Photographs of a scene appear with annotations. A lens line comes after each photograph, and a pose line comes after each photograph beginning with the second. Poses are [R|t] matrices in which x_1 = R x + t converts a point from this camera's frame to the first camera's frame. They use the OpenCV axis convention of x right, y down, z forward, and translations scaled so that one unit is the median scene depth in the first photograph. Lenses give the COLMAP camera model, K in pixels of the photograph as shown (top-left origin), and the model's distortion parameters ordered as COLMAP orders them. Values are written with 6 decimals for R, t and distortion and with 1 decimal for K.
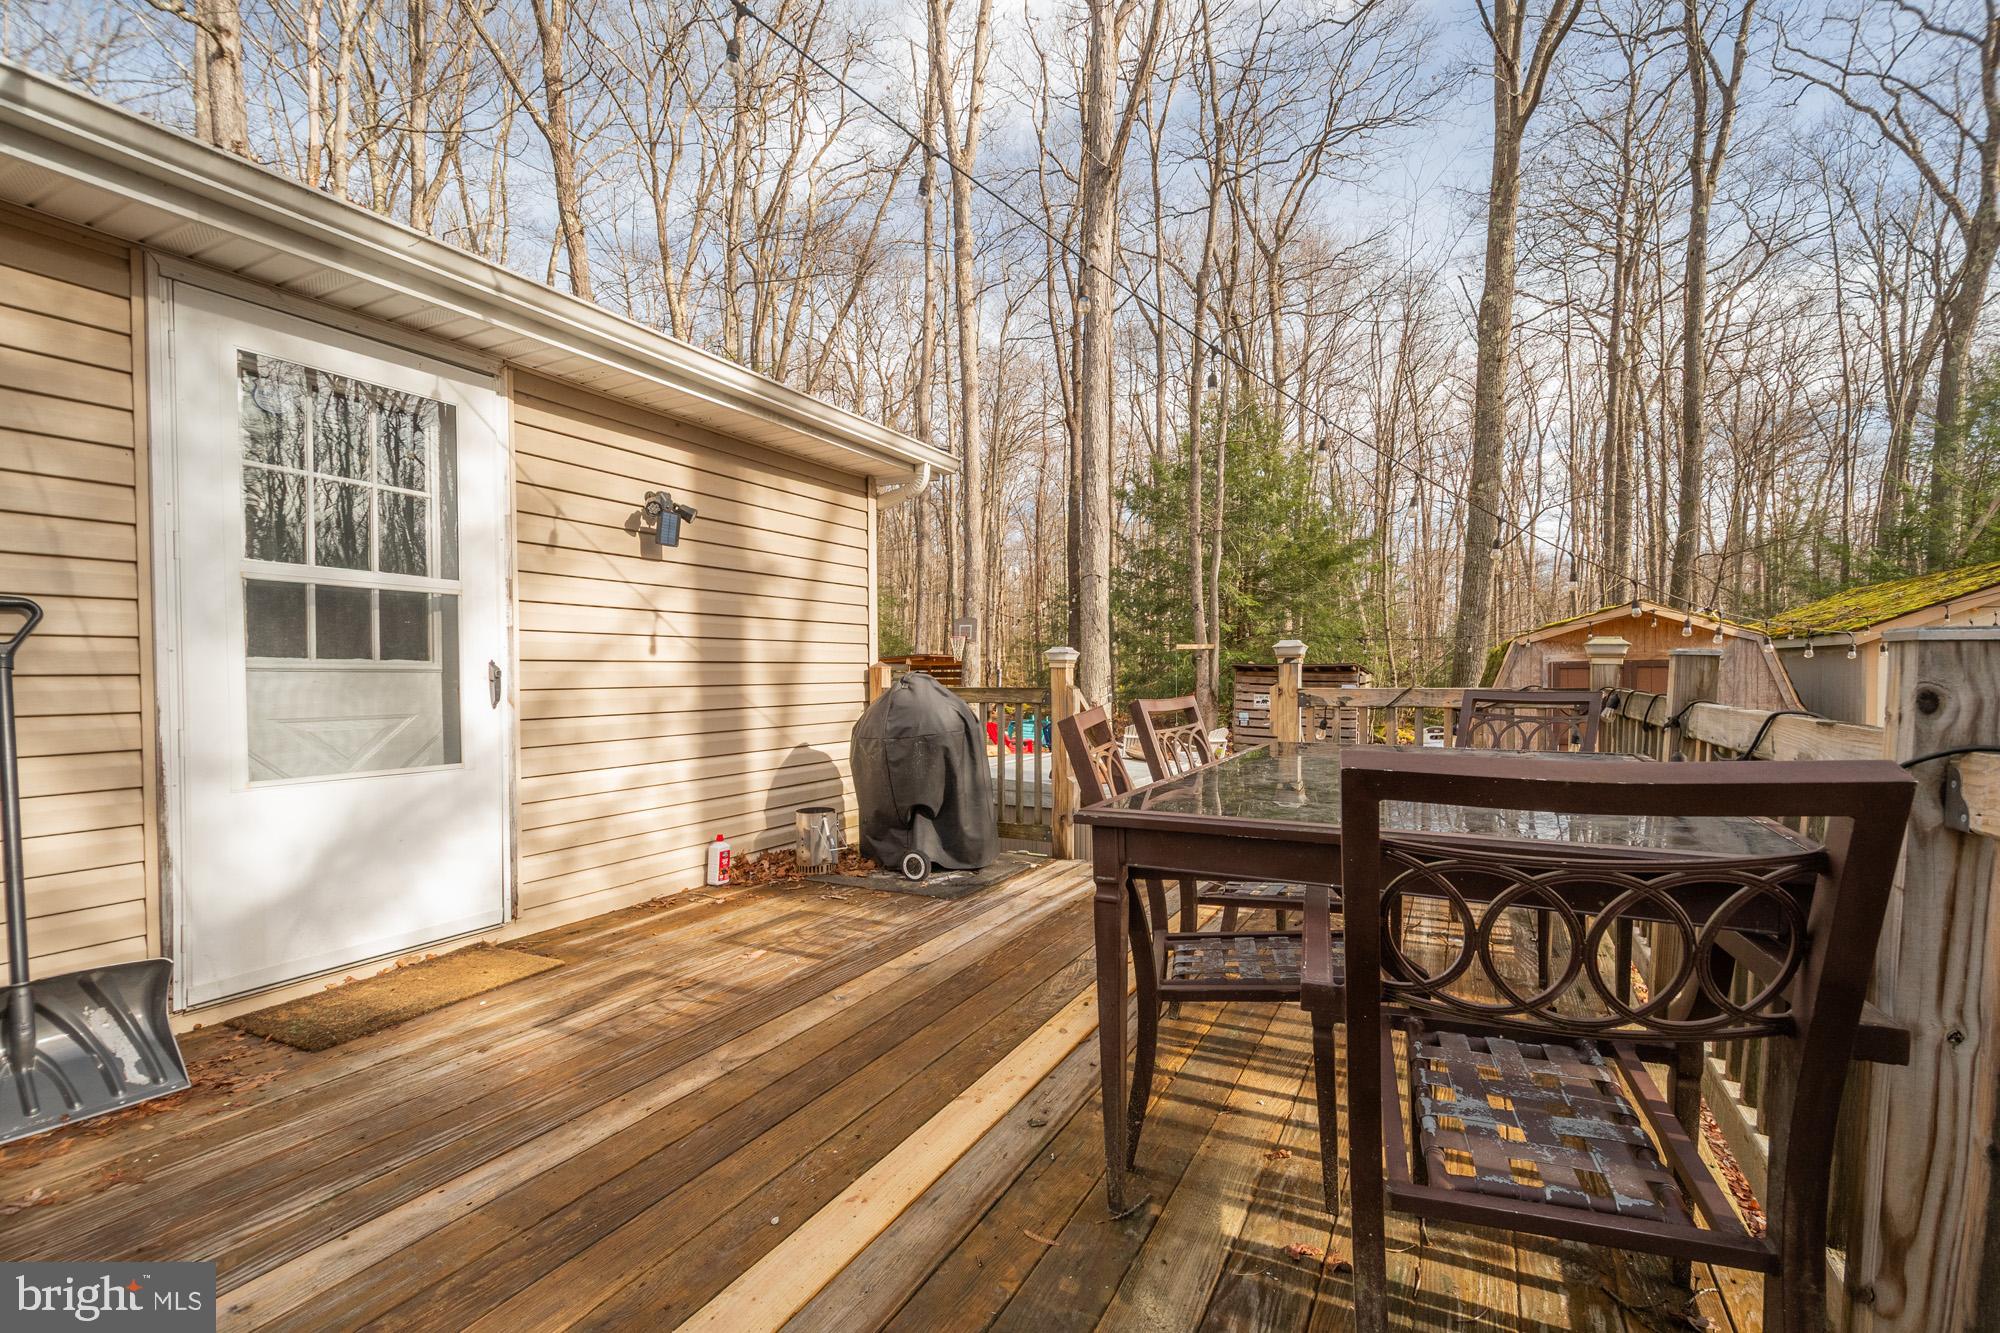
lens RADIAL K [[899.1, 0, 1060.3], [0, 899.1, 699.8], [0, 0, 1]] dist [-0.000050, -0.000206]
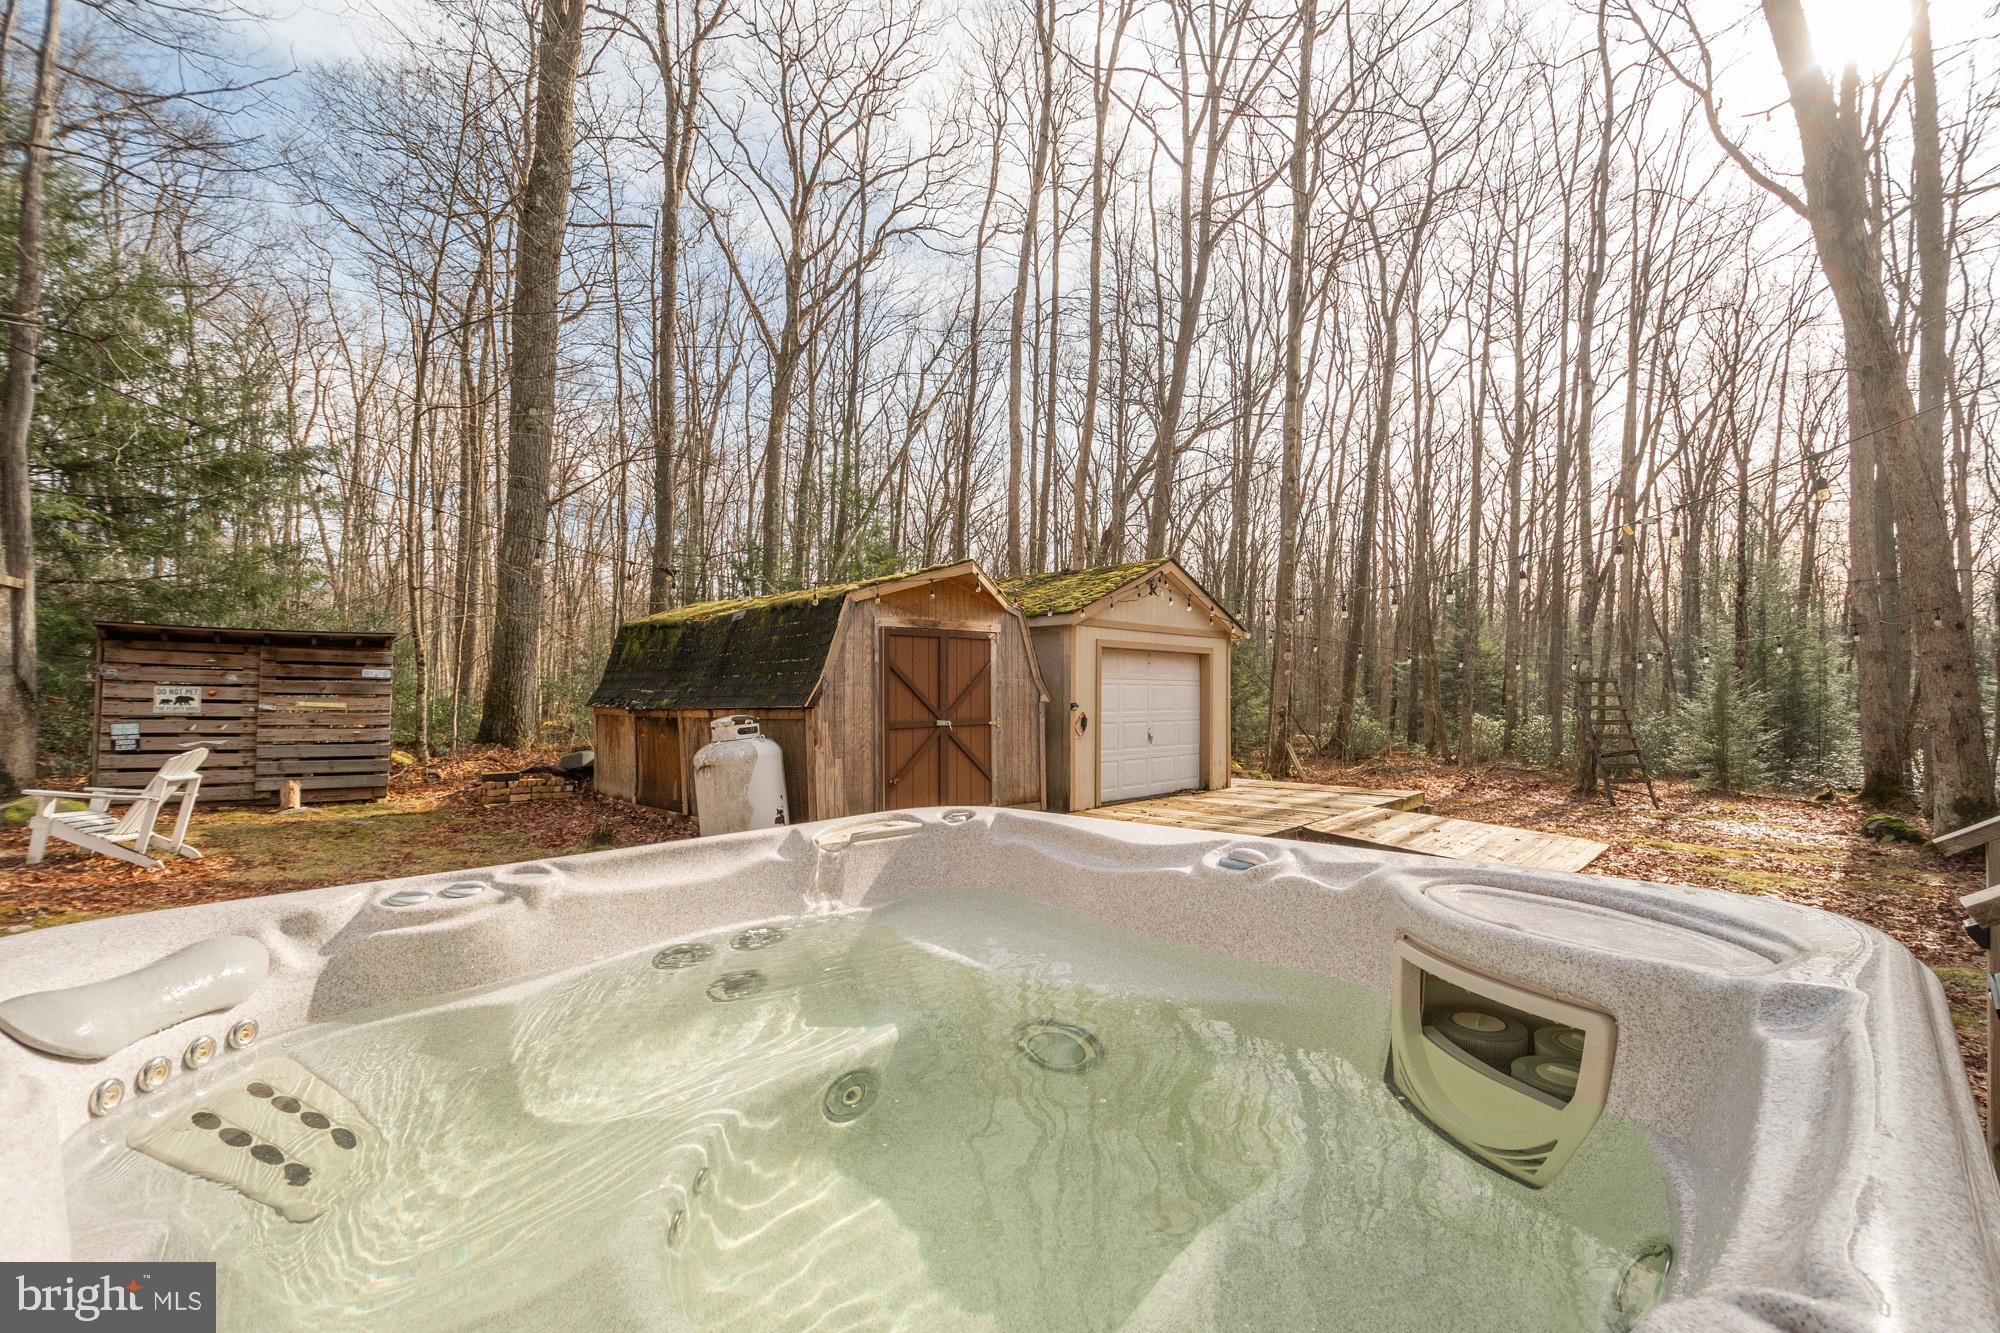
lens RADIAL K [[877.9, 0, 991.8], [0, 877.9, 698.4], [0, 0, 1]] dist [-0.000478, -0.000759]
pose [[0.325111, -0.008285, 0.945640, -0.157922], [0.030380, 0.999537, -0.001687, 0.025821], [-0.945188, 0.029277, 0.325212, 0.655965]]
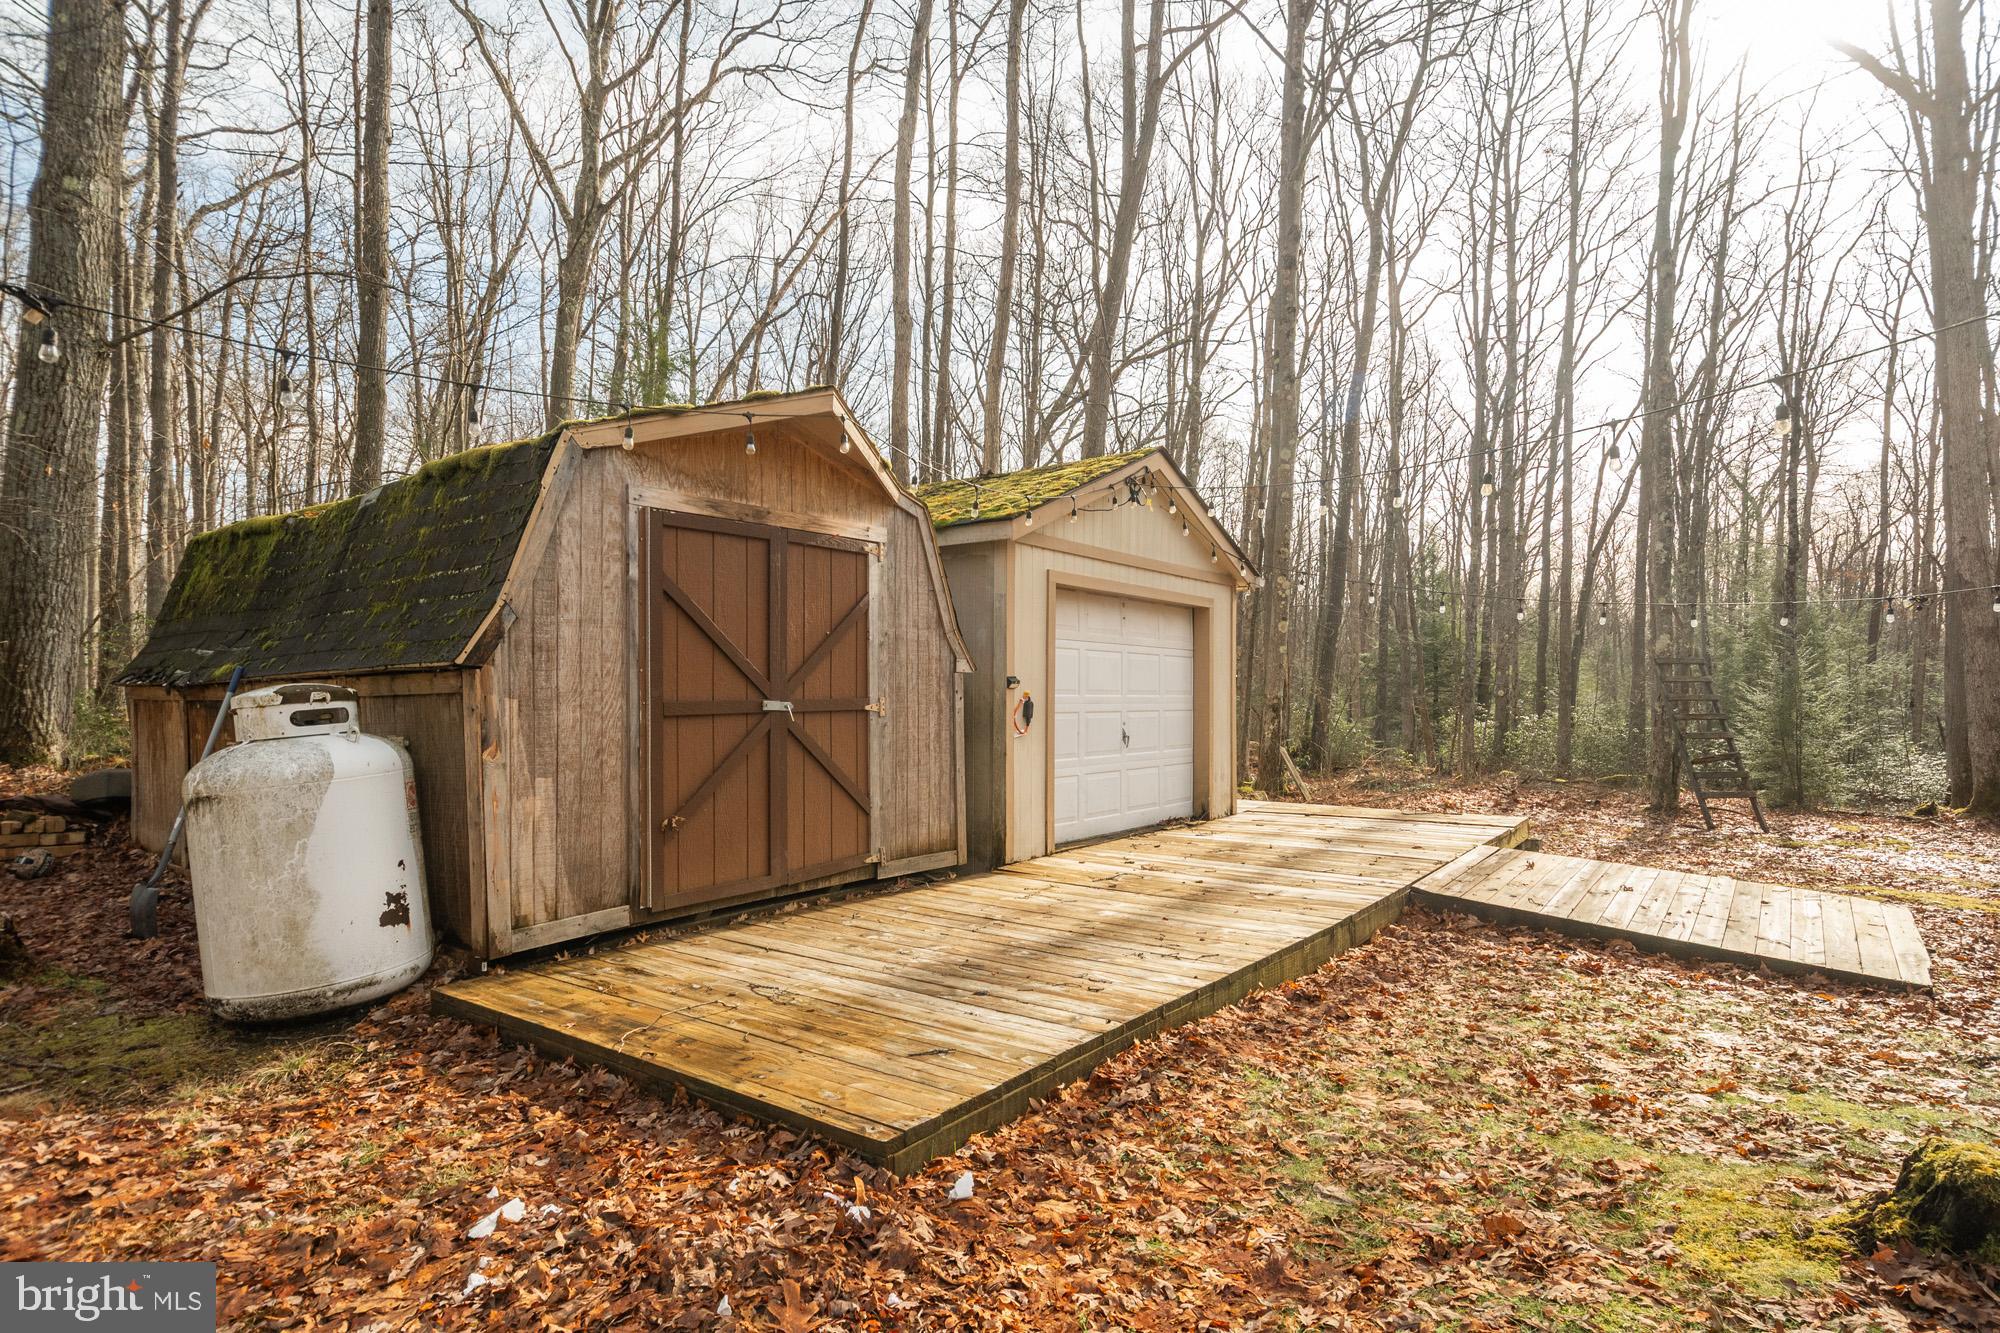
lens RADIAL K [[1043.8, 0, 990.0], [0, 1043.8, 694.5], [0, 0, 1]] dist [0.003166, 0.000731]
pose [[0.212950, -0.003165, 0.977058, 0.134821], [0.032641, 0.999460, -0.003876, 0.046006], [-0.976518, 0.032718, 0.212938, 0.758859]]
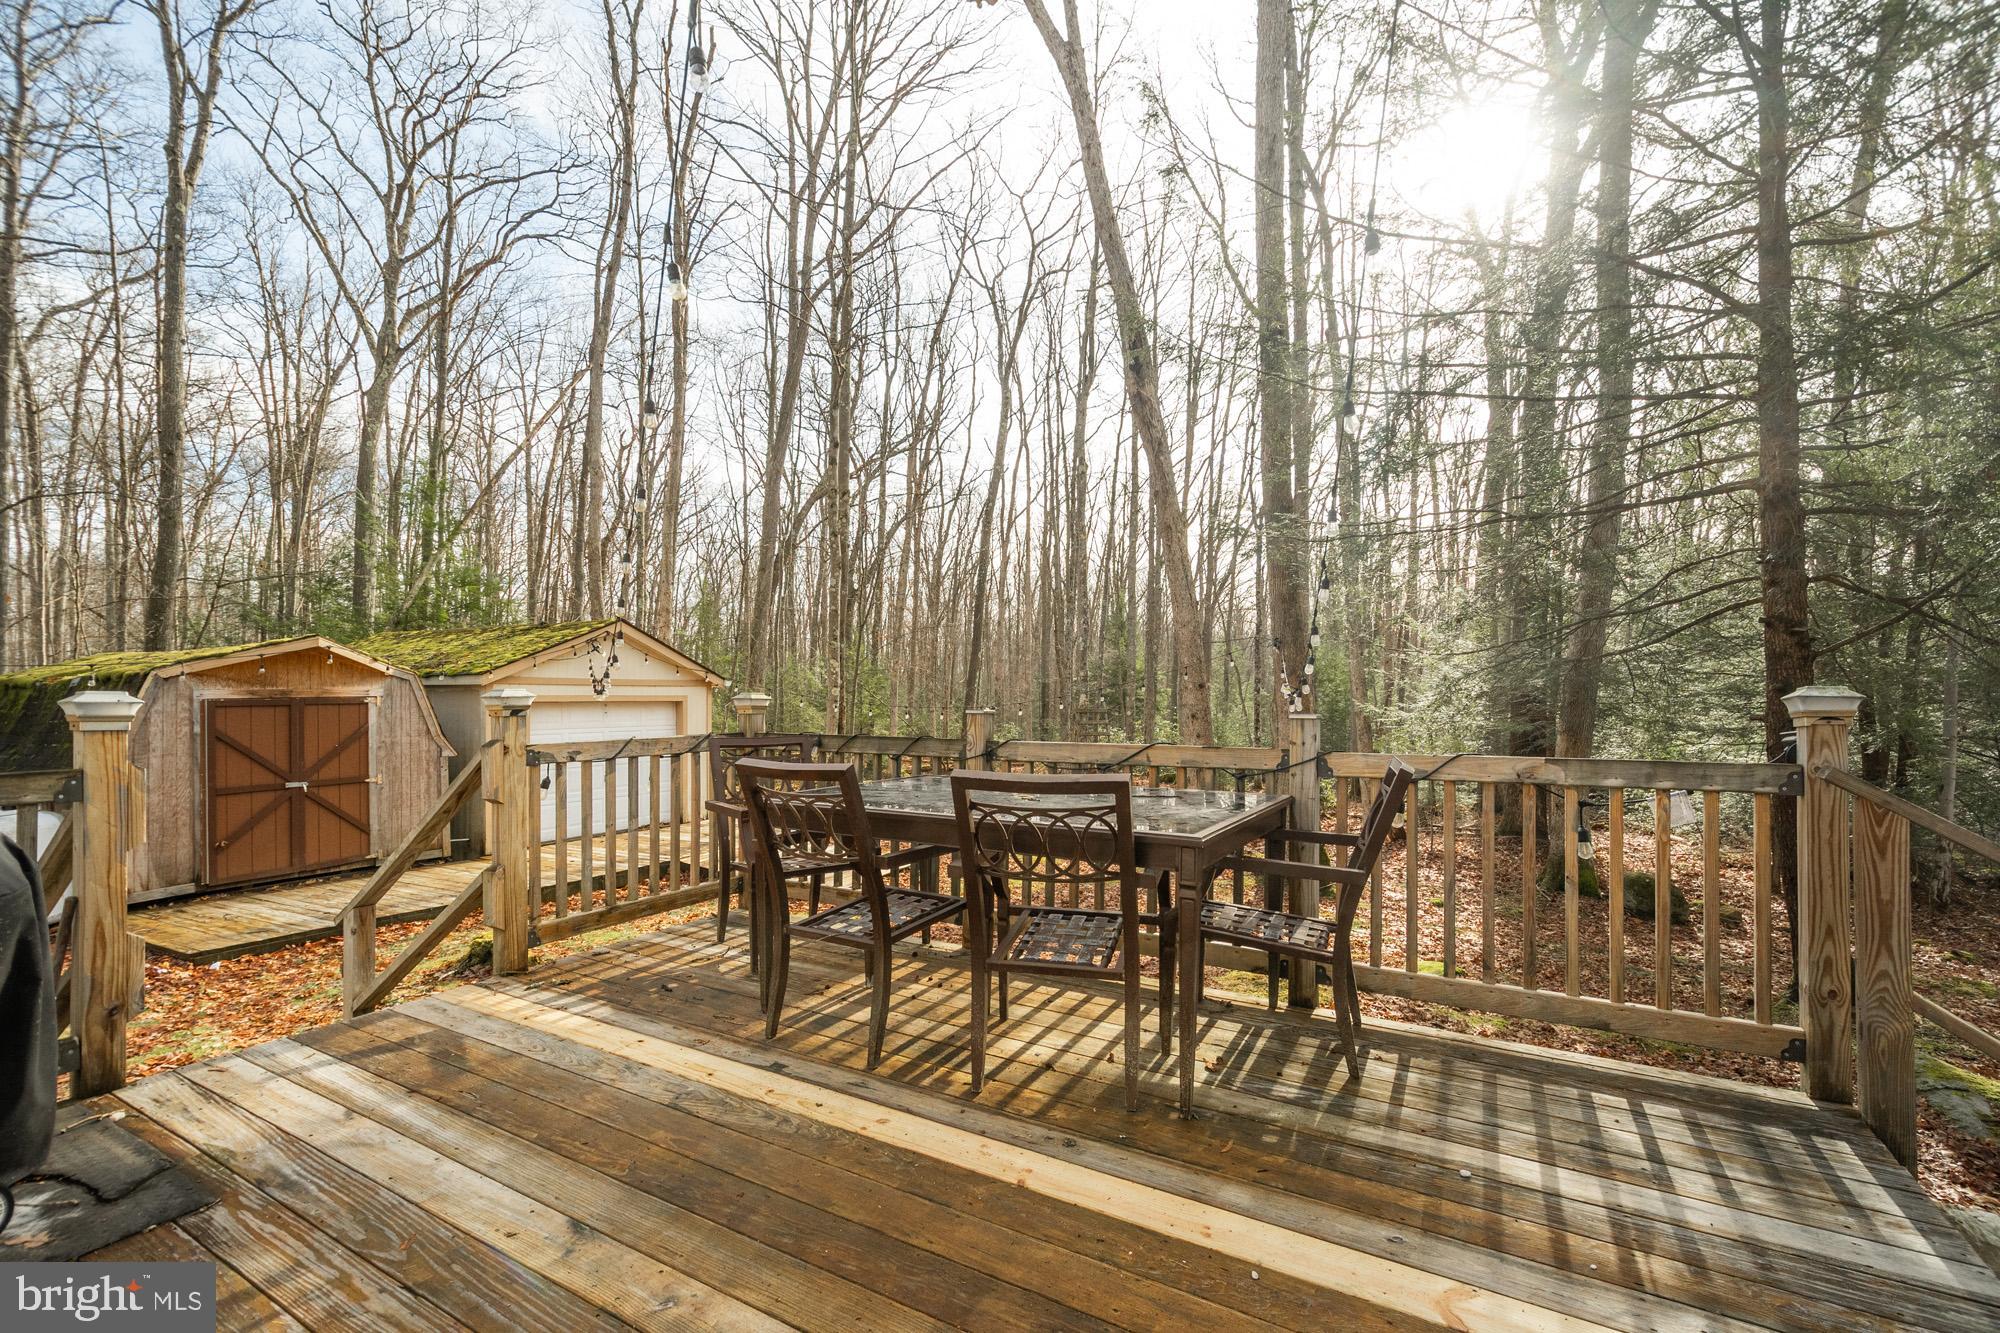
lens RADIAL K [[877.9, 0, 991.8], [0, 877.9, 698.4], [0, 0, 1]] dist [-0.000478, -0.000759]
pose [[0.055898, -0.003364, 0.998431, -0.236691], [0.033876, 0.999425, 0.001471, -0.018719], [-0.997862, 0.033741, 0.055980, 0.213367]]
